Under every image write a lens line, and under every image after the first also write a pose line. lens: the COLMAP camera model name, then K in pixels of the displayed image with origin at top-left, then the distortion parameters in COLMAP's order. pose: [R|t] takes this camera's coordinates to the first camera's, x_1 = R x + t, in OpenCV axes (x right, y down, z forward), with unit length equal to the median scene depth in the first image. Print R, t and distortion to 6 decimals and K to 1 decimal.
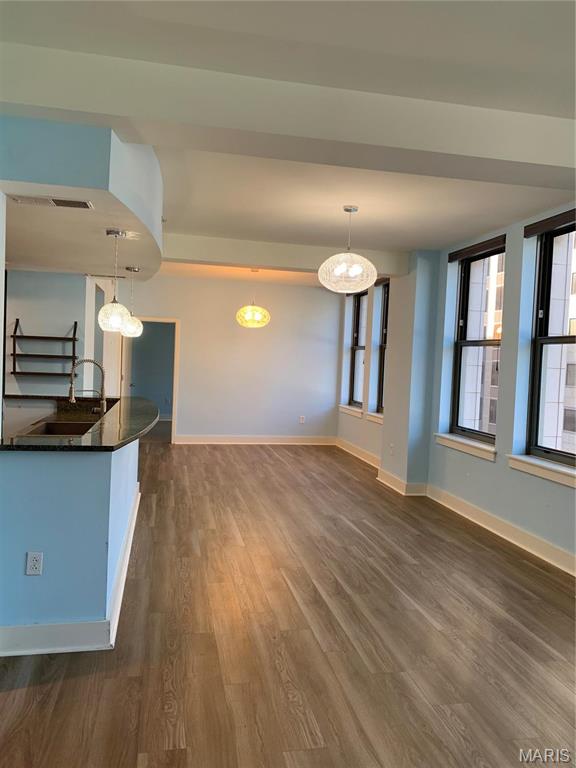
lens RADIAL K [[586.6, 0, 288.0], [0, 586.6, 384.0], [0, 0, 1]] dist [0.042927, -0.001060]
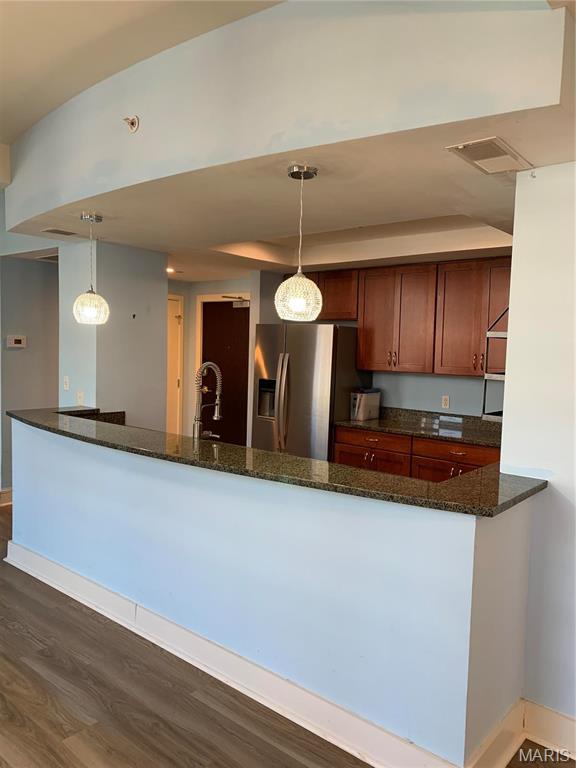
lens RADIAL K [[586.6, 0, 288.0], [0, 586.6, 384.0], [0, 0, 1]] dist [0.042927, -0.001060]
pose [[-0.784919, -0.018634, -0.619319, 0.025627], [-0.085103, 0.993317, 0.077972, -0.067536], [0.613727, 0.113907, -0.781258, 1.447753]]
